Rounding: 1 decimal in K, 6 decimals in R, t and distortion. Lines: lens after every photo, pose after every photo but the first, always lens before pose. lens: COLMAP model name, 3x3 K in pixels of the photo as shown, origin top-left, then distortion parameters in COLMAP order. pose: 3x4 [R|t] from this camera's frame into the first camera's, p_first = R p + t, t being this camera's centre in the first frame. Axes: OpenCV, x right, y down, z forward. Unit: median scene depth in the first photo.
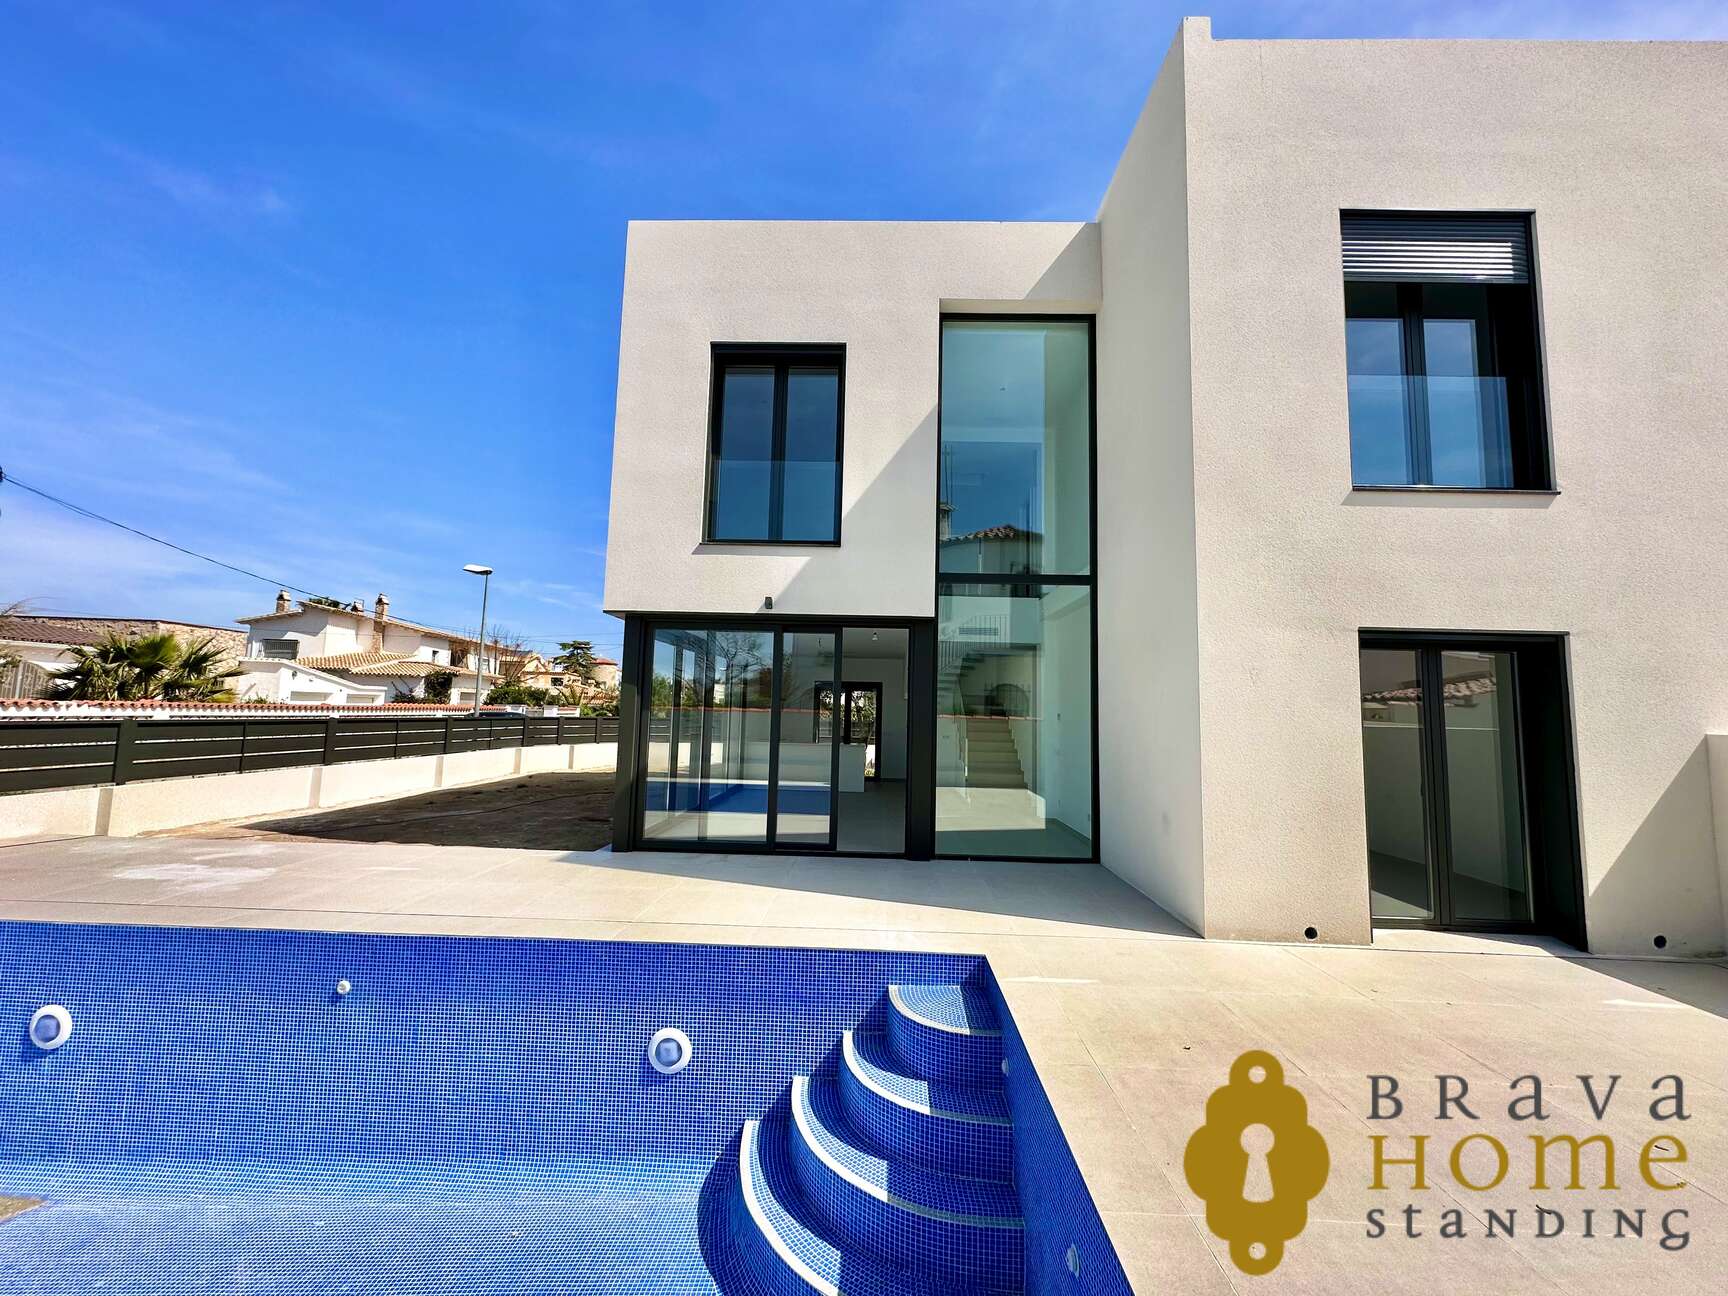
lens RADIAL K [[686.4, 0, 863.5], [0, 686.4, 645.9], [0, 0, 1]] dist [-0.001568, 0.000017]
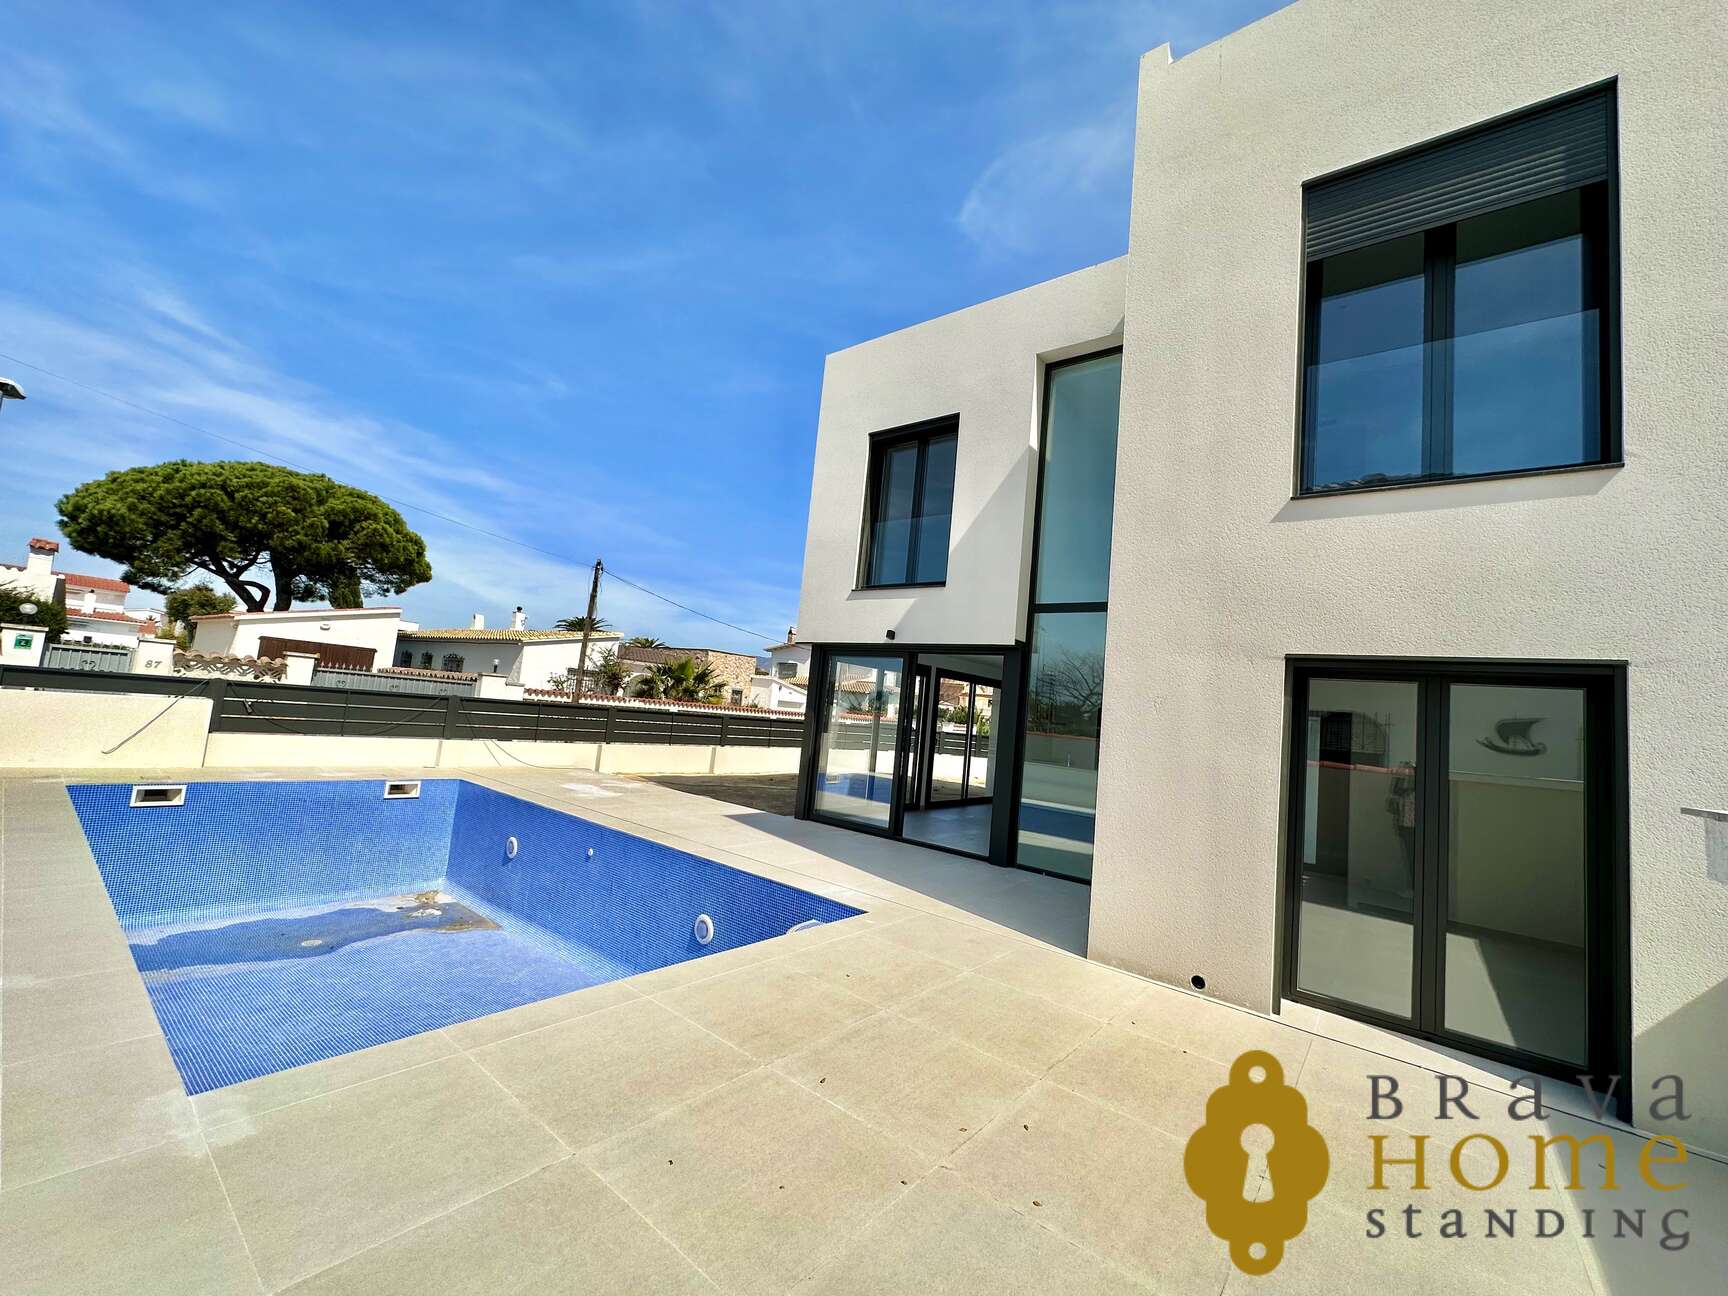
lens RADIAL K [[686.4, 0, 863.5], [0, 686.4, 645.9], [0, 0, 1]] dist [-0.001568, 0.000017]
pose [[0.799593, -0.006768, -0.600503, 0.548441], [-0.016535, 0.999309, -0.033280, 0.000274], [0.600314, 0.036540, 0.798929, -0.022718]]
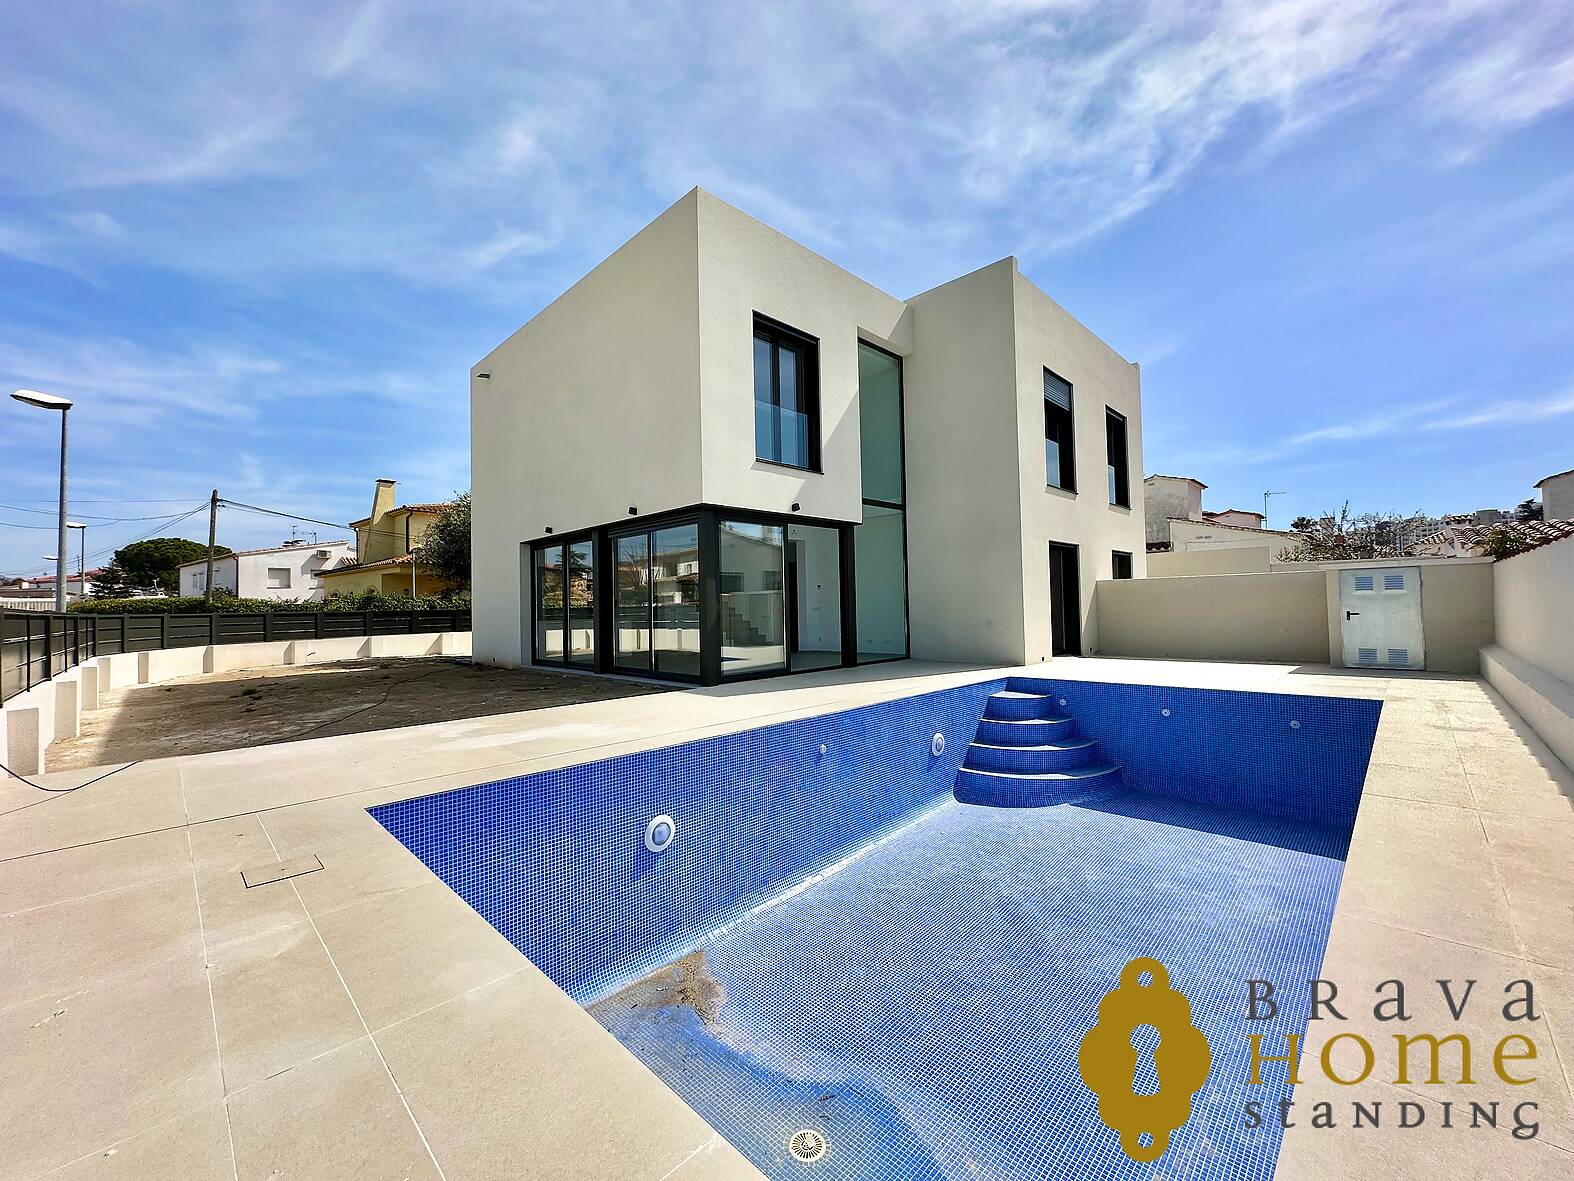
lens RADIAL K [[625.2, 0, 786.6], [0, 625.2, 588.6], [0, 0, 1]] dist [-0.001568, 0.000017]
pose [[0.688677, -0.019038, 0.724819, -1.094645], [-0.030958, 0.997972, 0.055627, 0.037407], [-0.724407, -0.060747, 0.686690, 0.069878]]
